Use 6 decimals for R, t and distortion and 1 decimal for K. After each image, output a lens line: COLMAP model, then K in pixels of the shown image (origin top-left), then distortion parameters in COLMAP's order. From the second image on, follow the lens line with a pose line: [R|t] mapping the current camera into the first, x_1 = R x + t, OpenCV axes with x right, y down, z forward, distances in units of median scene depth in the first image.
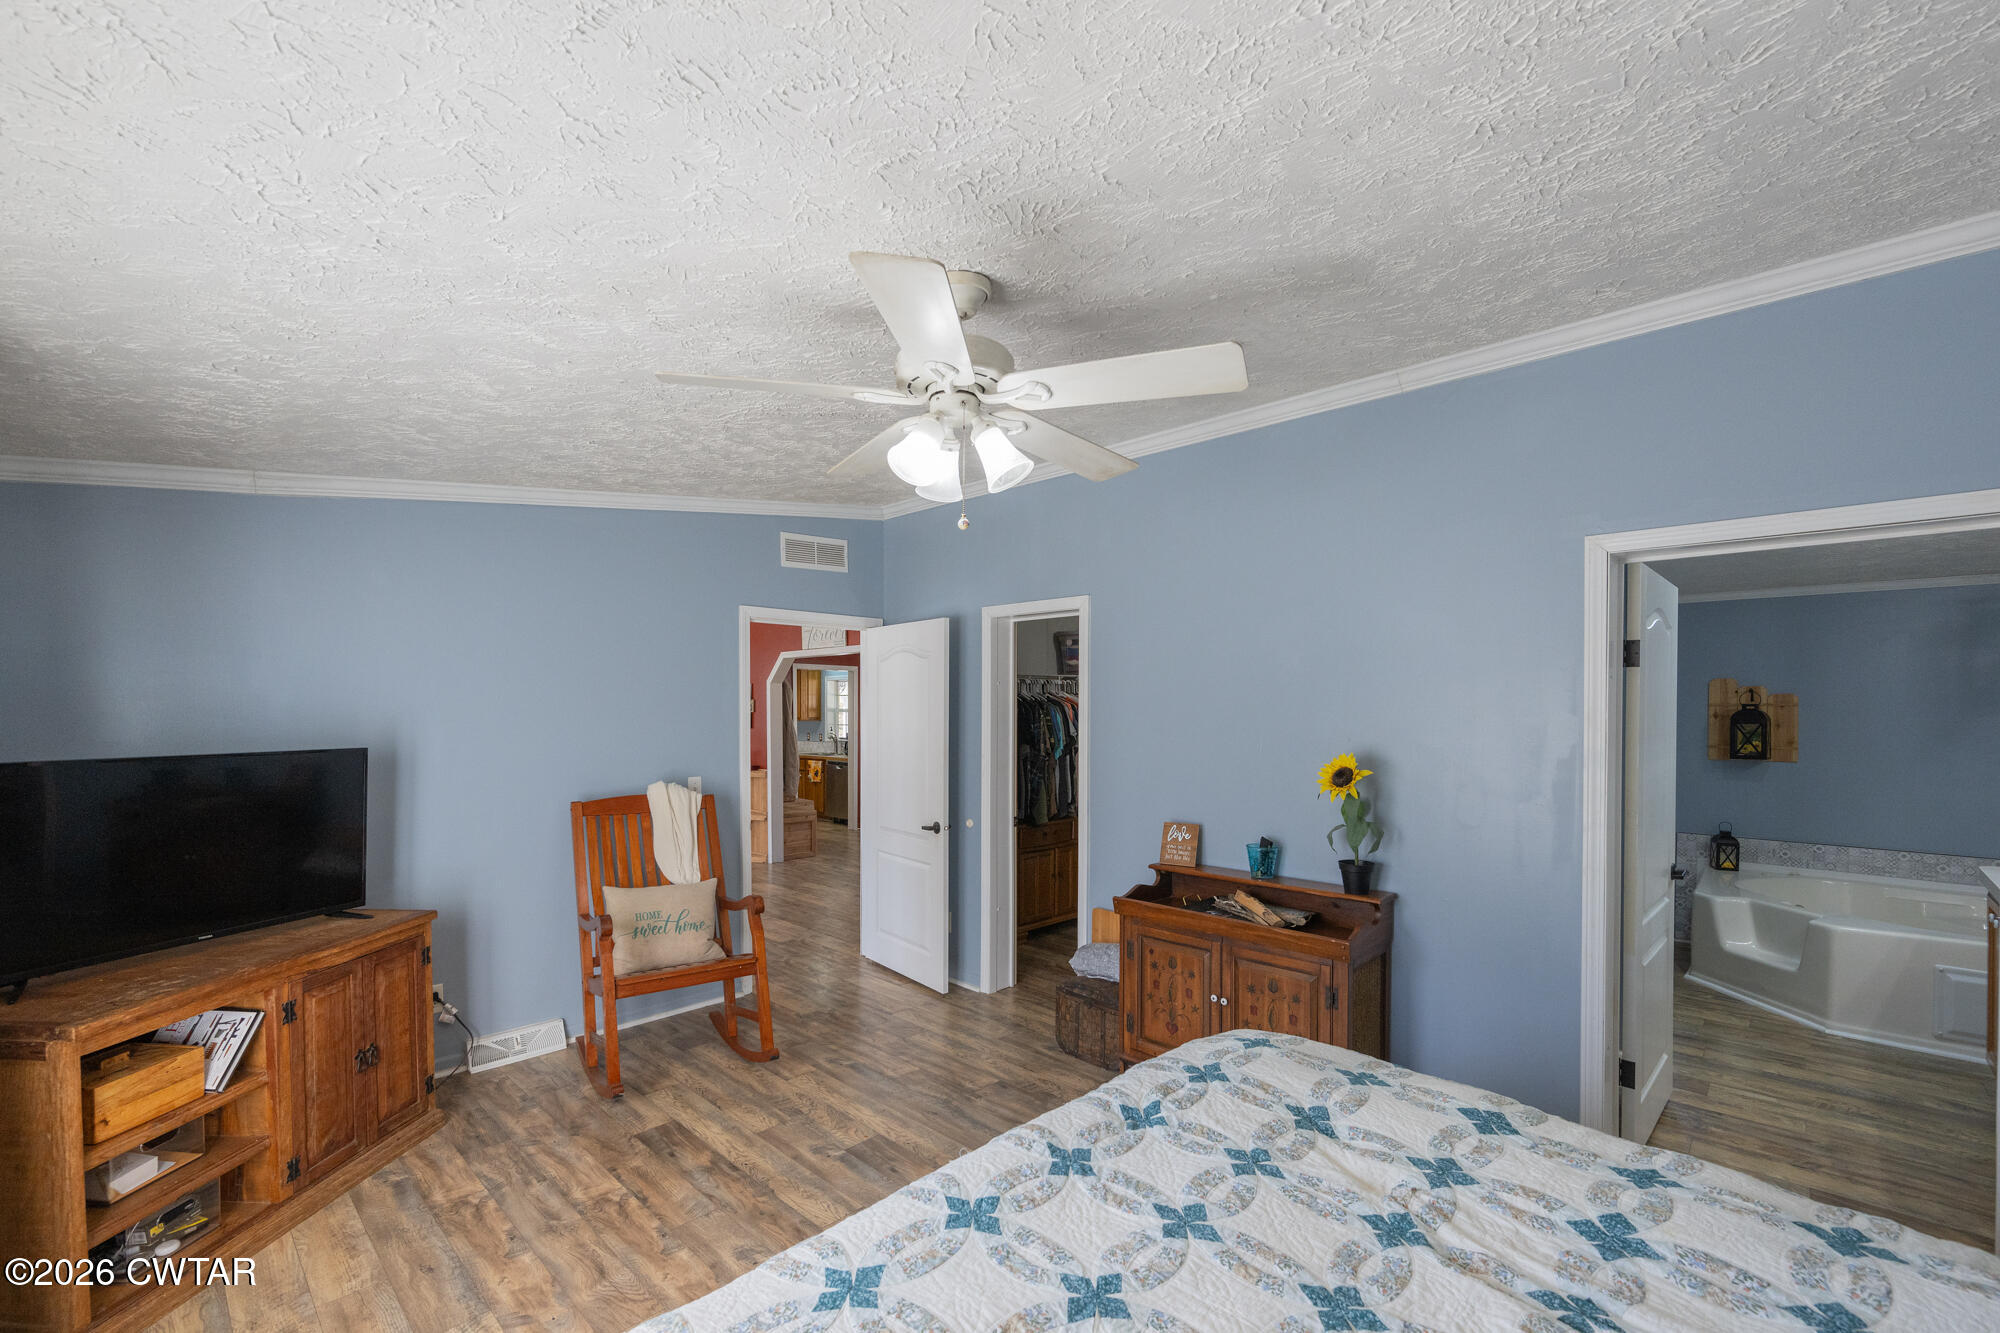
lens RADIAL K [[866.4, 0, 976.0], [0, 866.4, 703.2], [0, 0, 1]] dist [-0.000930, 0.000114]
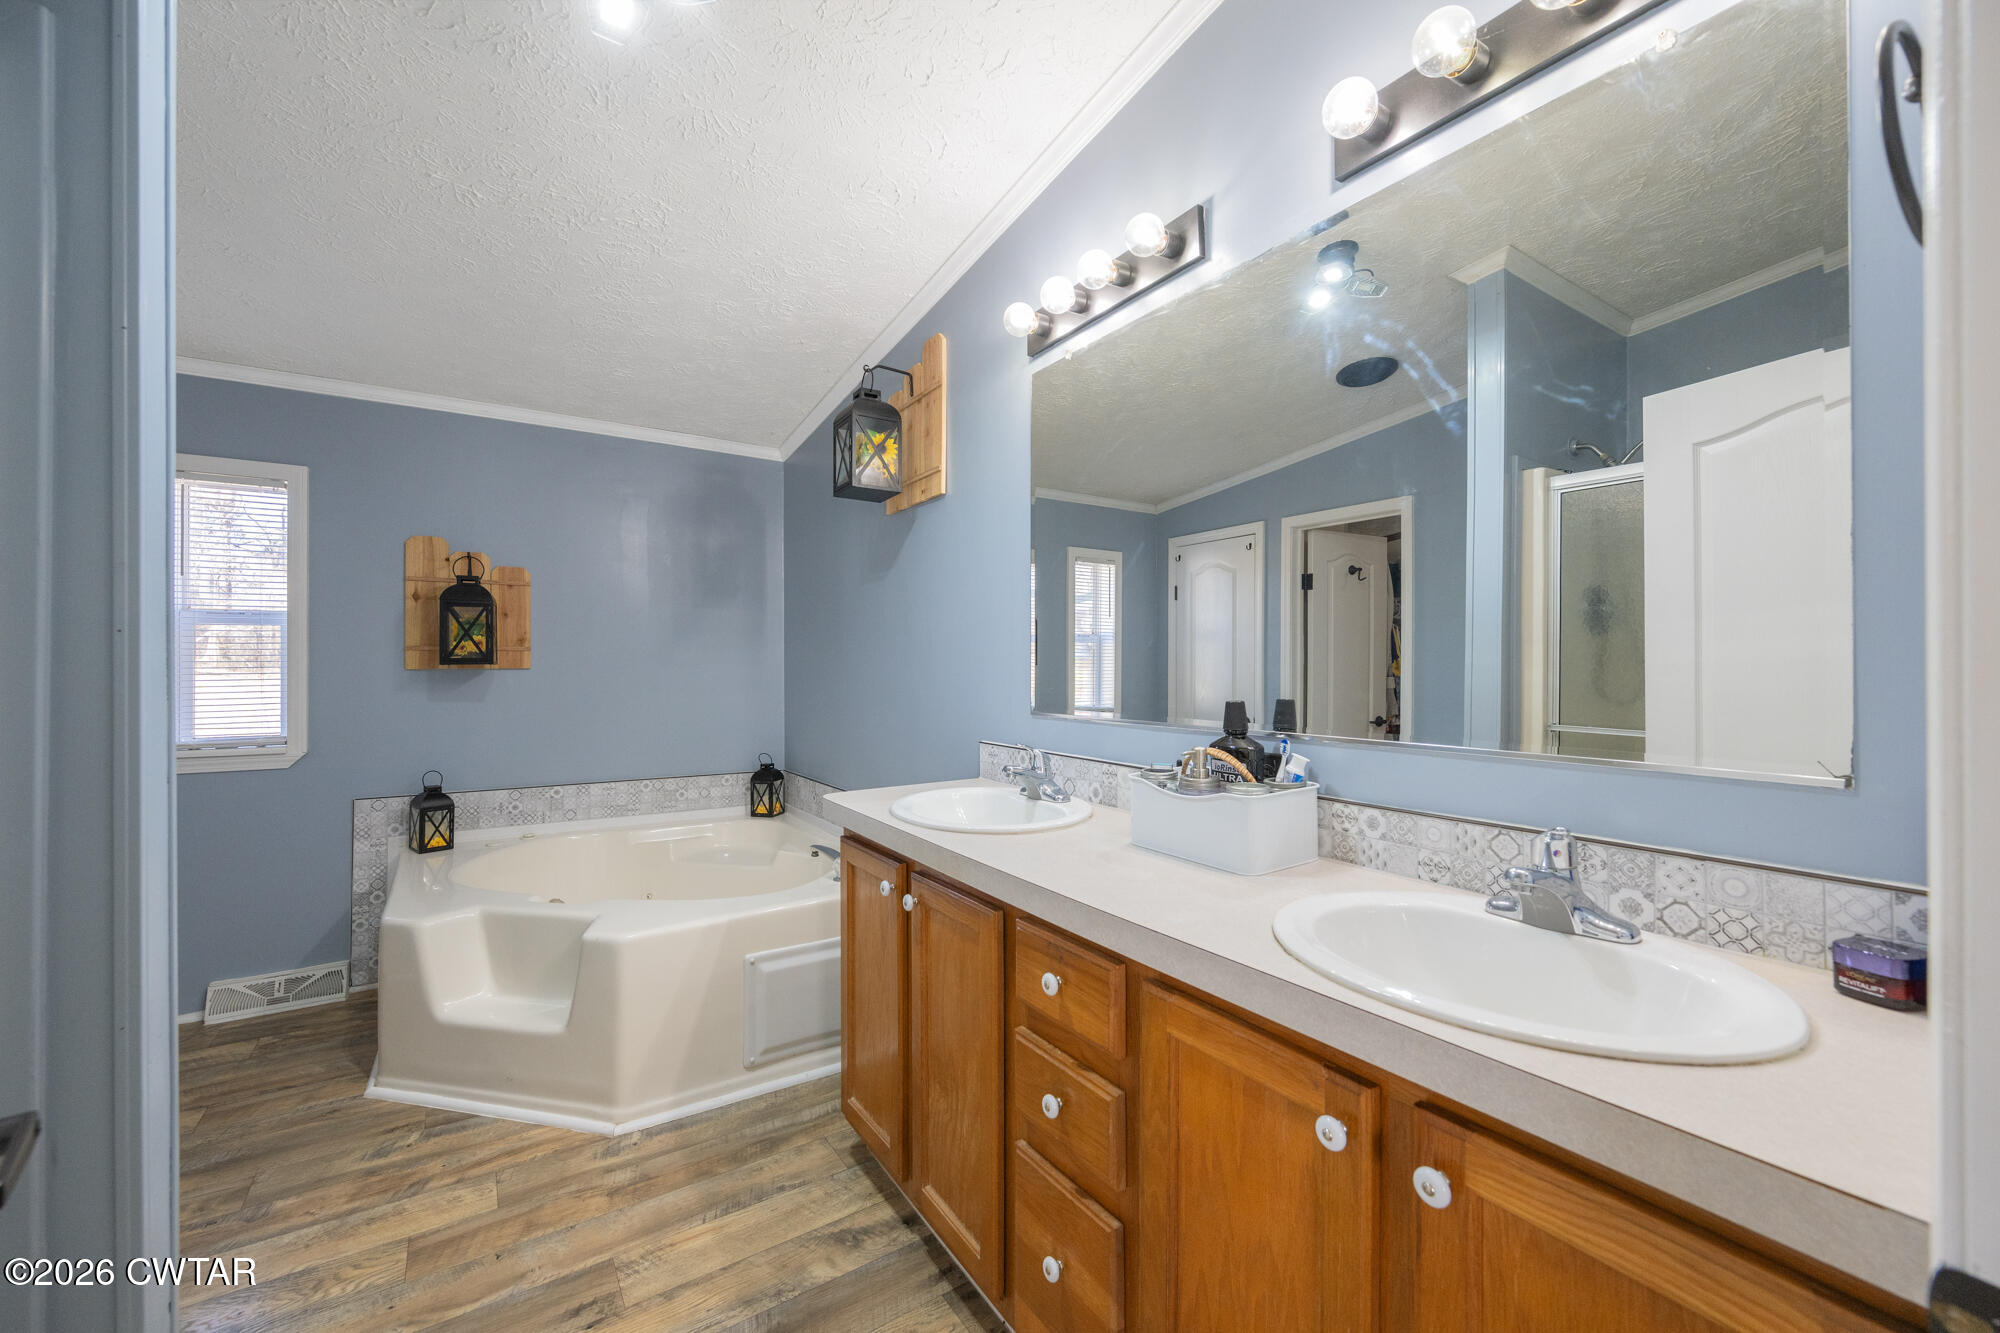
lens RADIAL K [[808.4, 0, 1000.0], [0, 808.4, 666.5], [0, 0, 1]] dist [-0.006392, 0.000099]
pose [[0.226187, -0.006724, 0.974061, 0.421043], [0.001226, 0.999977, 0.006618, 0.062744], [-0.974083, -0.000303, 0.226191, 0.503033]]
